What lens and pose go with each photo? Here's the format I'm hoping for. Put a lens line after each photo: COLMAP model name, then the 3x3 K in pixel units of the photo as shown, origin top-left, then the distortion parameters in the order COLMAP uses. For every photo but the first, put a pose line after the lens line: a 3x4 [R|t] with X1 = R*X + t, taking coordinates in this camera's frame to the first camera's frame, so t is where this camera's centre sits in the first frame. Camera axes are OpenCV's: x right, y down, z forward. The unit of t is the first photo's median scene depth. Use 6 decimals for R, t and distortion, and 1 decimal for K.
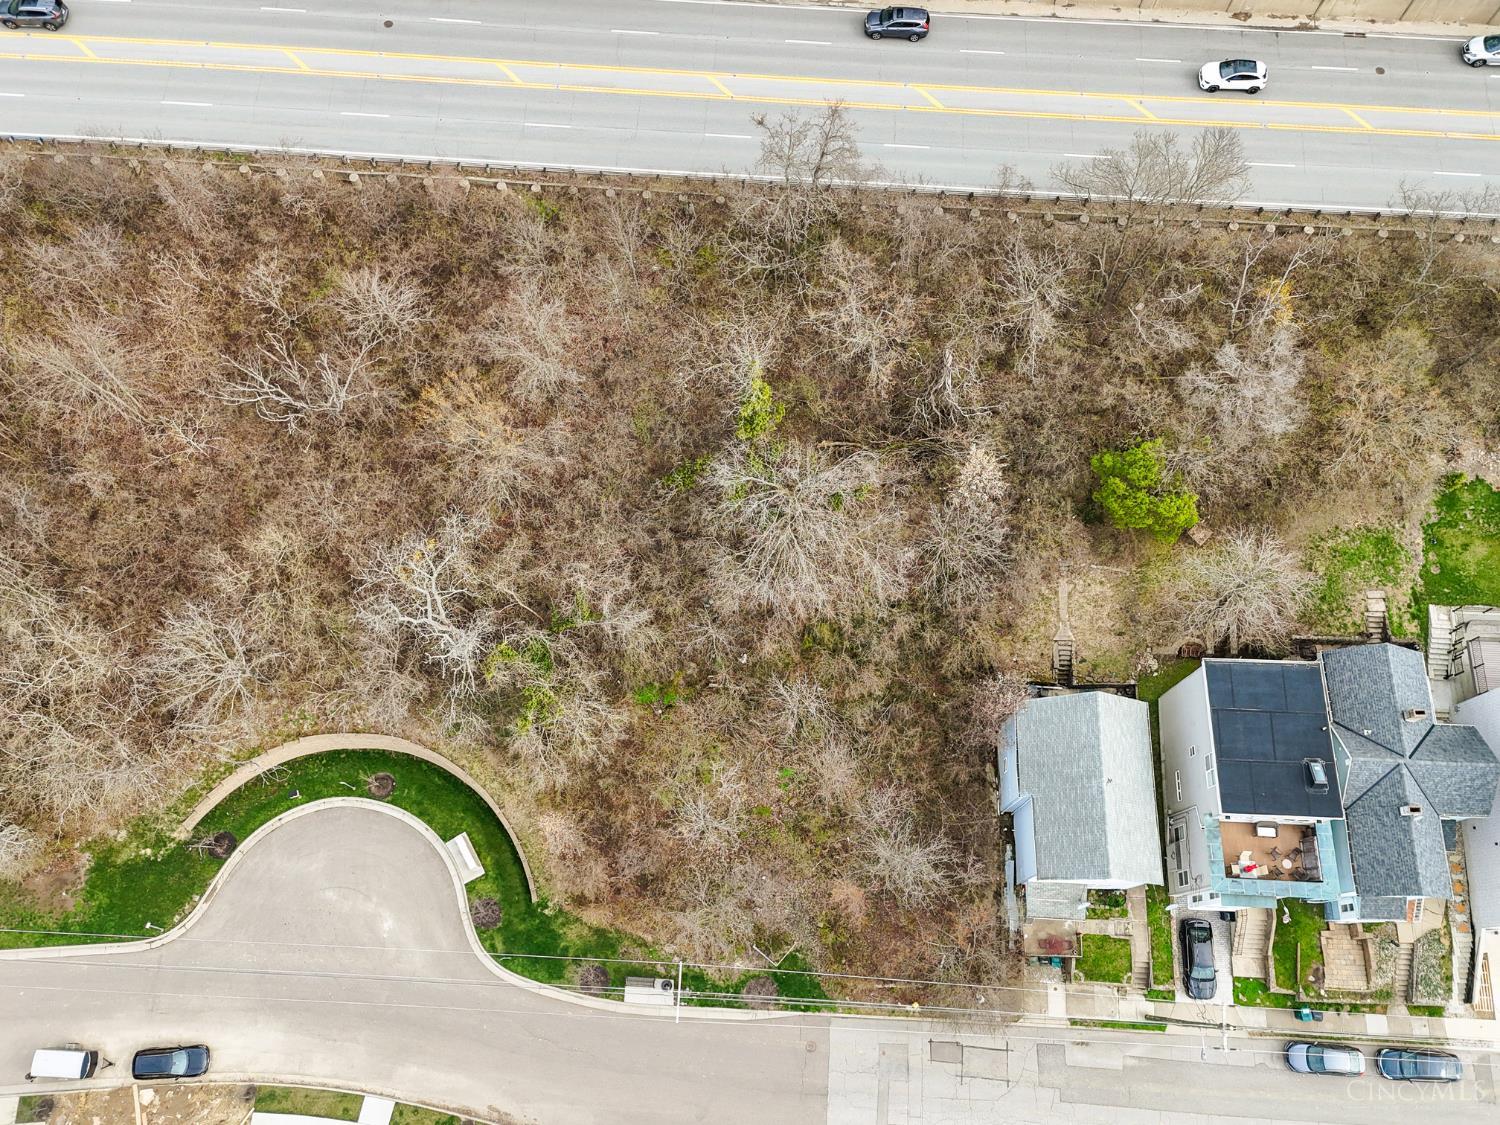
lens RADIAL K [[1217.1, 0, 742.7], [0, 1217.1, 562.2], [0, 0, 1]] dist [0.050637, 0.010006]
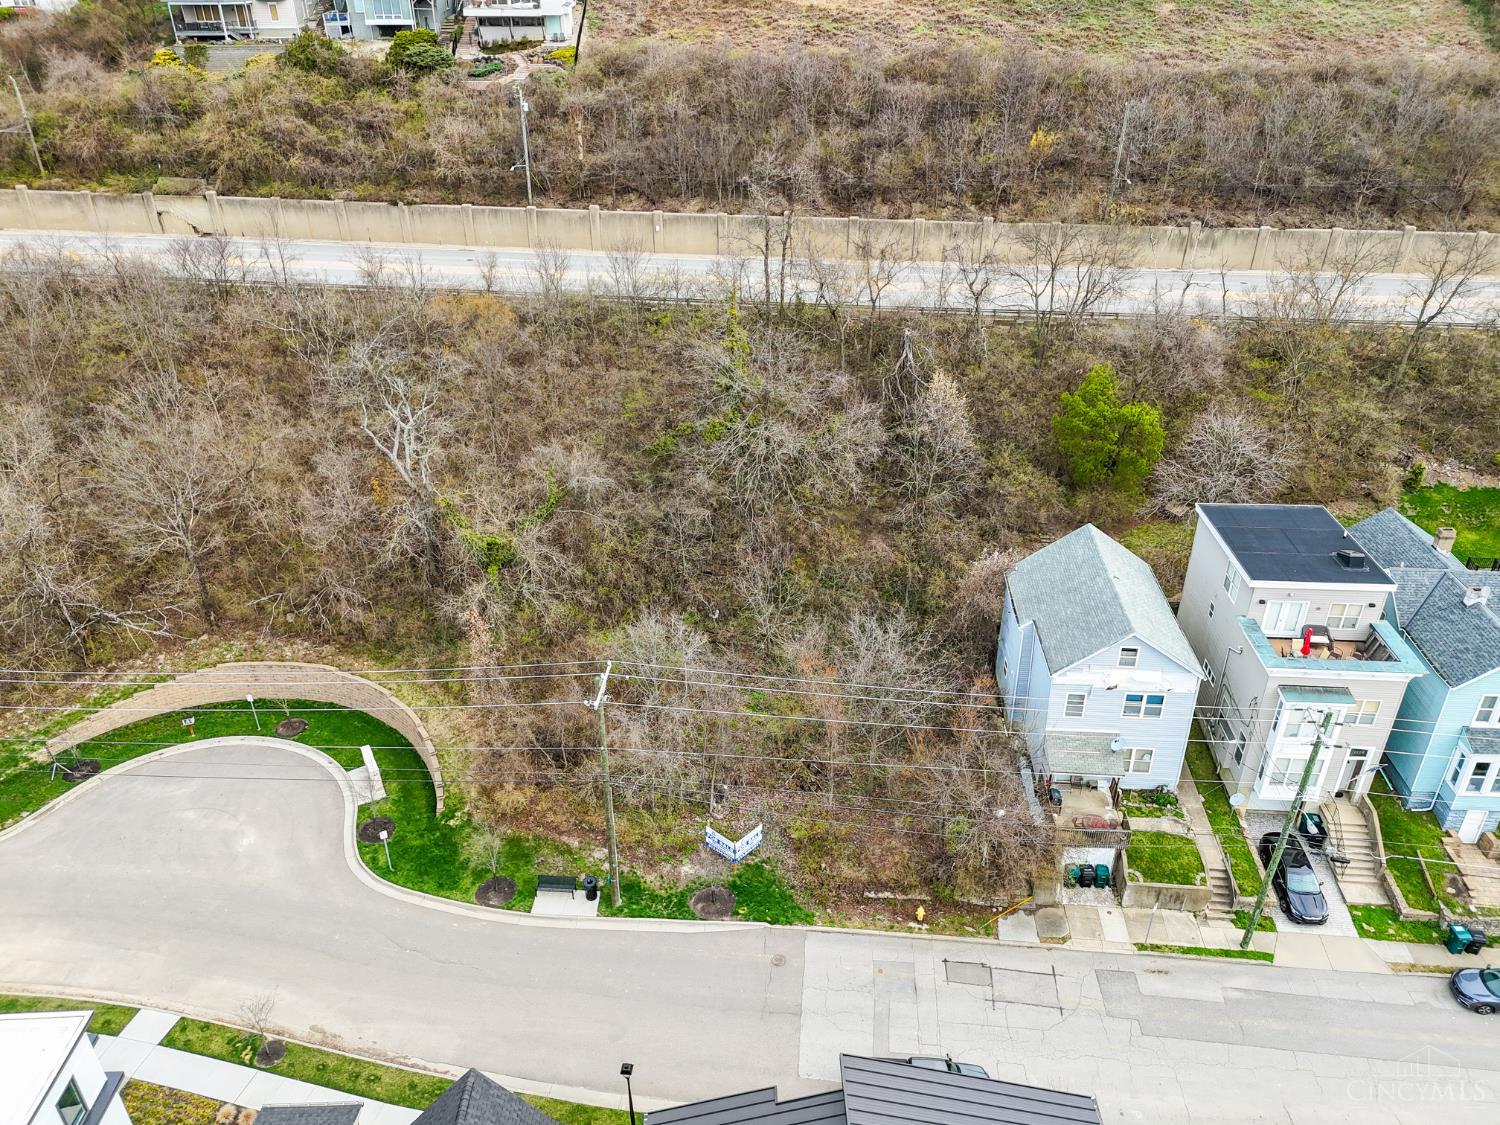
lens RADIAL K [[1101.1, 0, 754.2], [0, 1101.1, 559.1], [0, 0, 1]] dist [0.070011, -0.047067]
pose [[0.999594, 0.008297, -0.027242, 0.056017], [-0.023904, 0.764423, -0.644272, 0.623978], [0.015479, 0.644662, 0.764311, 0.342966]]
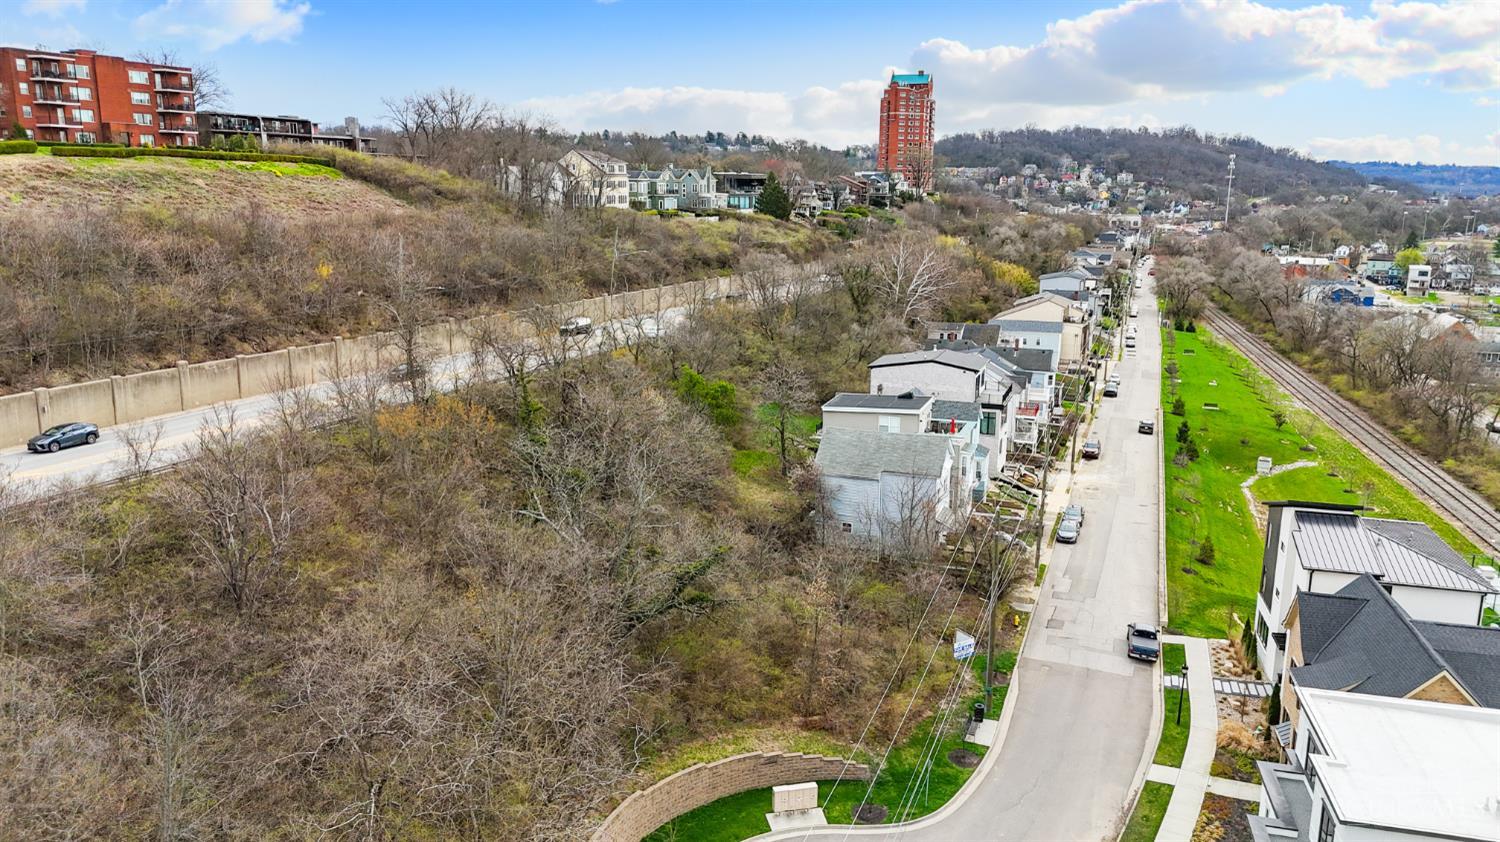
lens RADIAL K [[1106.1, 0, 747.4], [0, 1106.1, 416.1], [0, 0, 1]] dist [0.076098, -0.017345]
pose [[0.306337, -0.201515, 0.930349, -0.890011], [0.892815, 0.399848, -0.207370, 0.267599], [-0.330210, 0.894155, 0.302404, 0.575826]]
